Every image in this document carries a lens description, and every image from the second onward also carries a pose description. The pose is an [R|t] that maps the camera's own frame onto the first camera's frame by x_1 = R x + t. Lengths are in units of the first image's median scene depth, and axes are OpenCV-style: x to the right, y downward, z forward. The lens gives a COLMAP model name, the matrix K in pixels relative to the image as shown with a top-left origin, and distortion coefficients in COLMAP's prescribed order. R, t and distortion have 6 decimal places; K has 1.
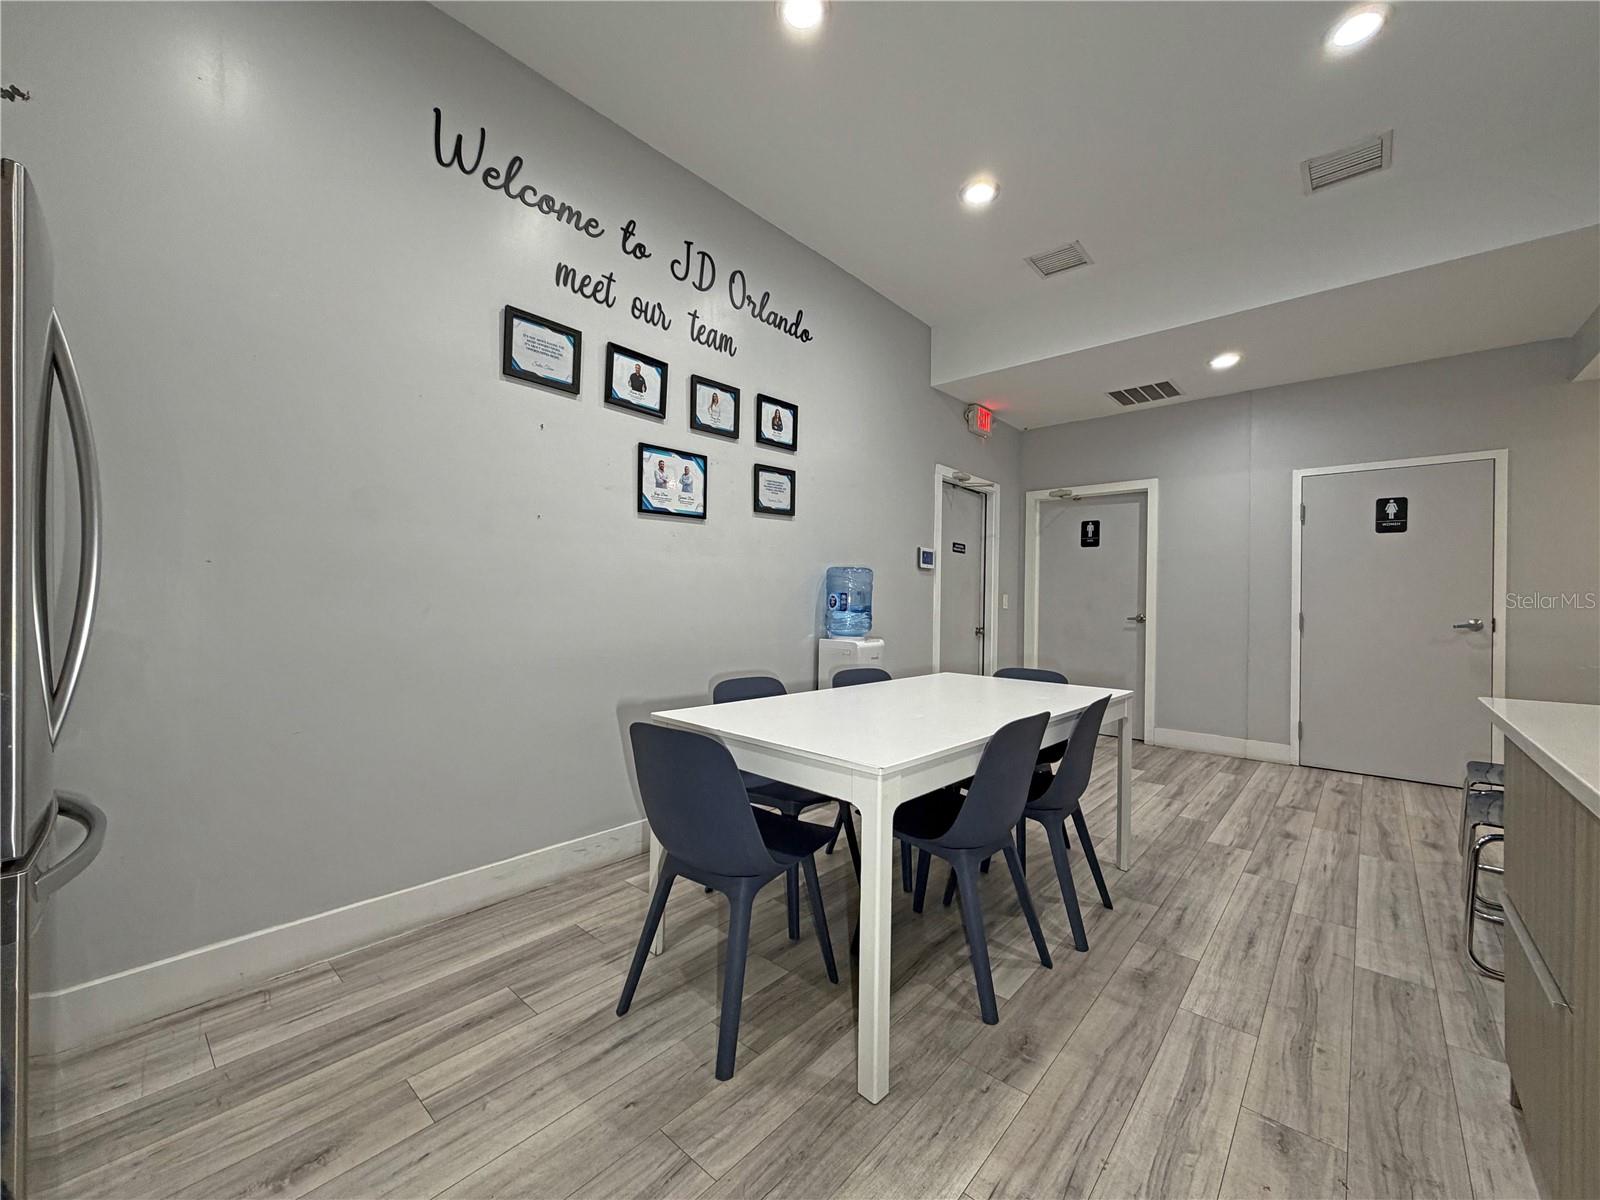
lens RADIAL K [[639.6, 0, 796.5], [0, 639.6, 598.3], [0, 0, 1]] dist [0.001036, -0.000466]
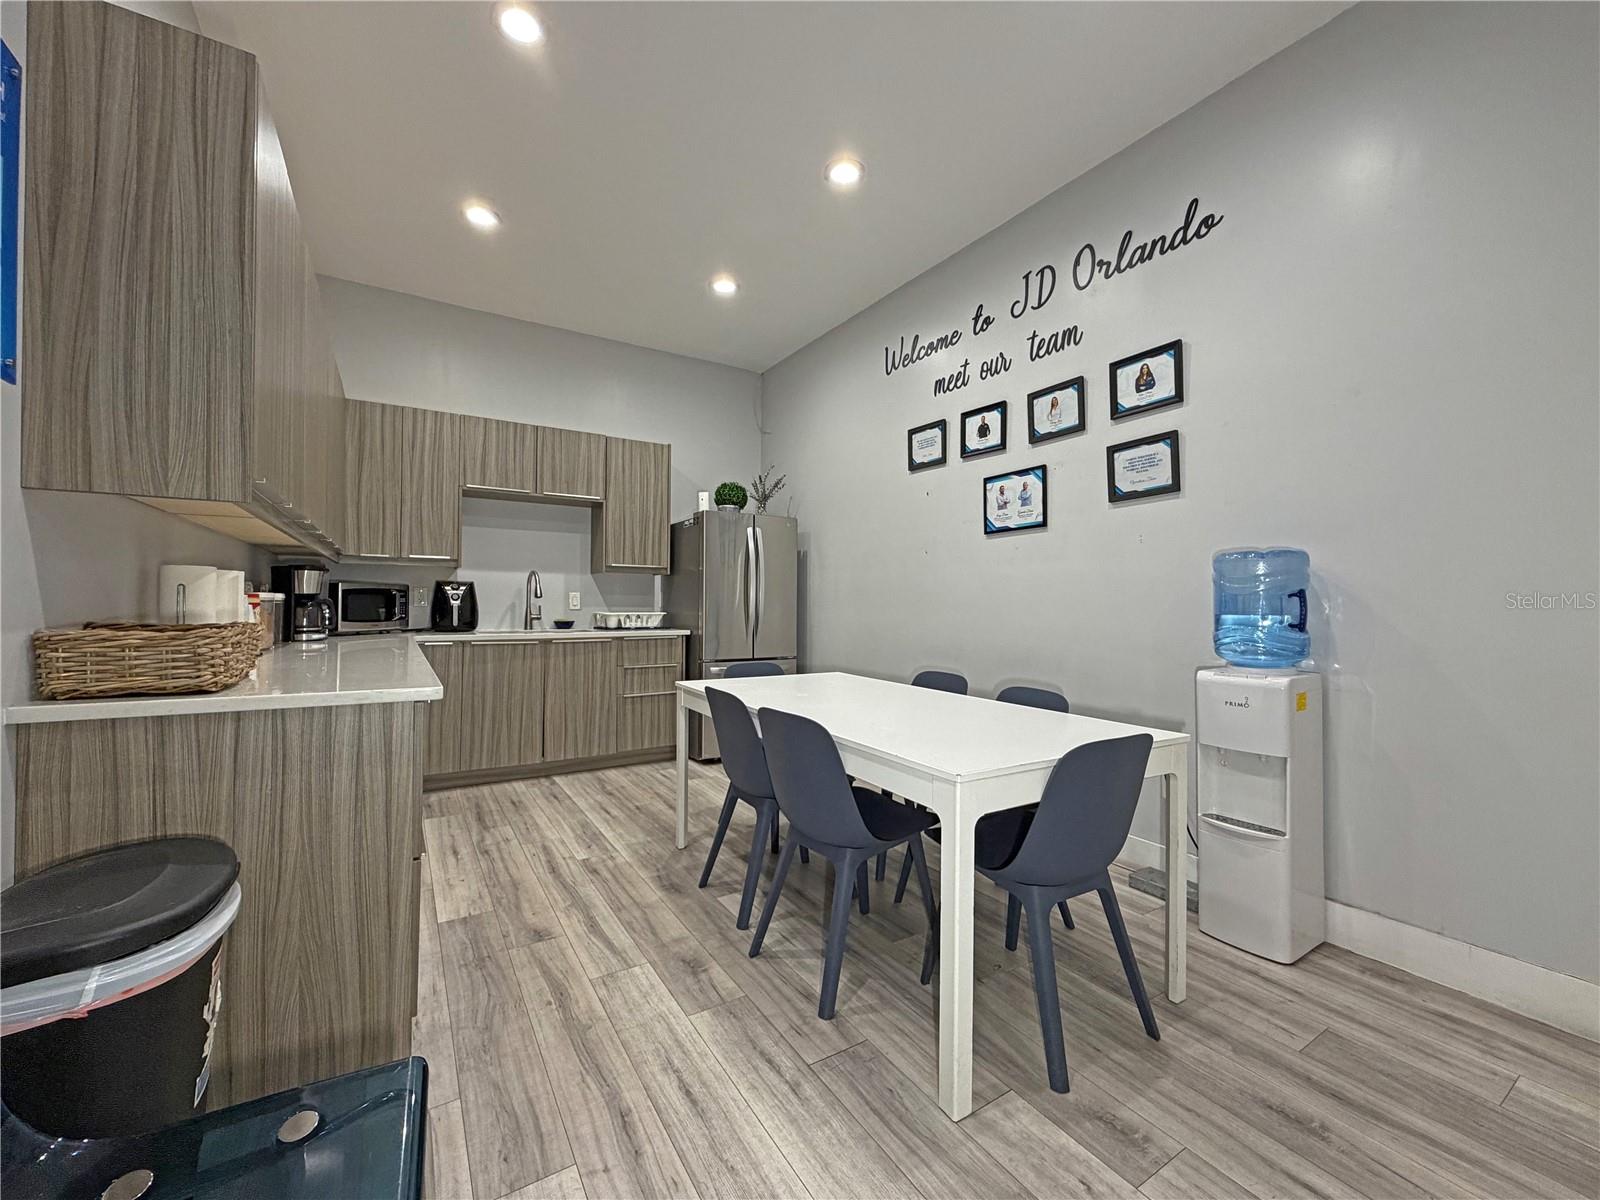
lens RADIAL K [[639.6, 0, 794.4], [0, 639.6, 599.3], [0, 0, 1]] dist [0.001036, -0.000466]
pose [[-0.280855, -0.021239, -0.959515, 1.028126], [-0.011716, 0.999756, -0.018700, 0.016316], [0.959679, 0.005989, -0.281035, 0.992212]]
